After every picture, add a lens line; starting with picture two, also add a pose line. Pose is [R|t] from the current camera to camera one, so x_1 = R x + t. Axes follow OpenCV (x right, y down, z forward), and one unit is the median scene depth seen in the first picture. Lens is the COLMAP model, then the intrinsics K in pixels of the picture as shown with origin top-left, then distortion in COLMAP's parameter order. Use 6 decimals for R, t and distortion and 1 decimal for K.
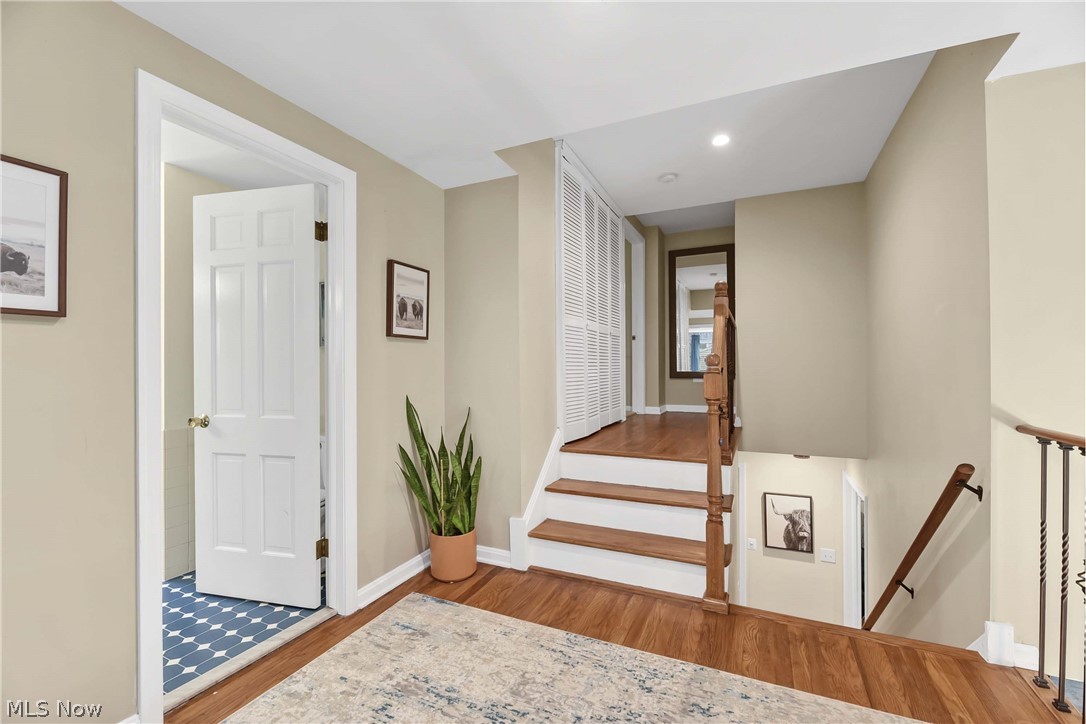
lens RADIAL K [[456.9, 0, 543.2], [0, 456.9, 366.2], [0, 0, 1]] dist [-0.002053, -0.002324]
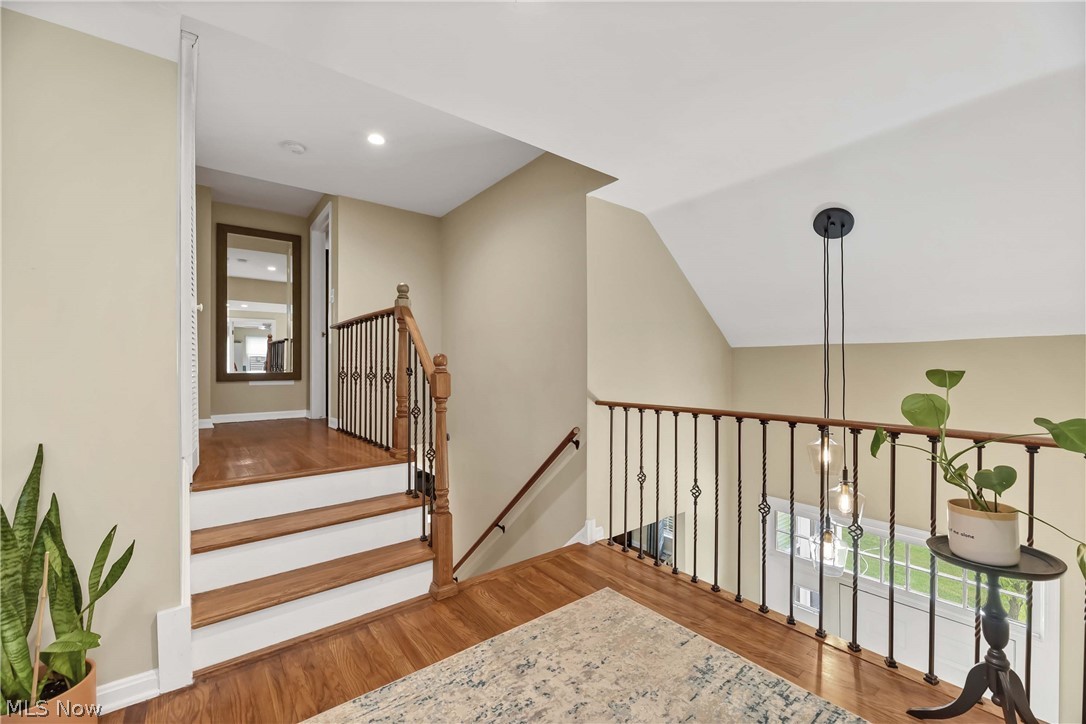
lens RADIAL K [[456.9, 0, 549.3], [0, 456.9, 365.6], [0, 0, 1]] dist [-0.002053, -0.002324]
pose [[0.437552, 0.004967, 0.899179, -0.474594], [-0.000332, 0.999986, -0.005362, 0.004810], [-0.899193, 0.002048, 0.437548, 0.319295]]
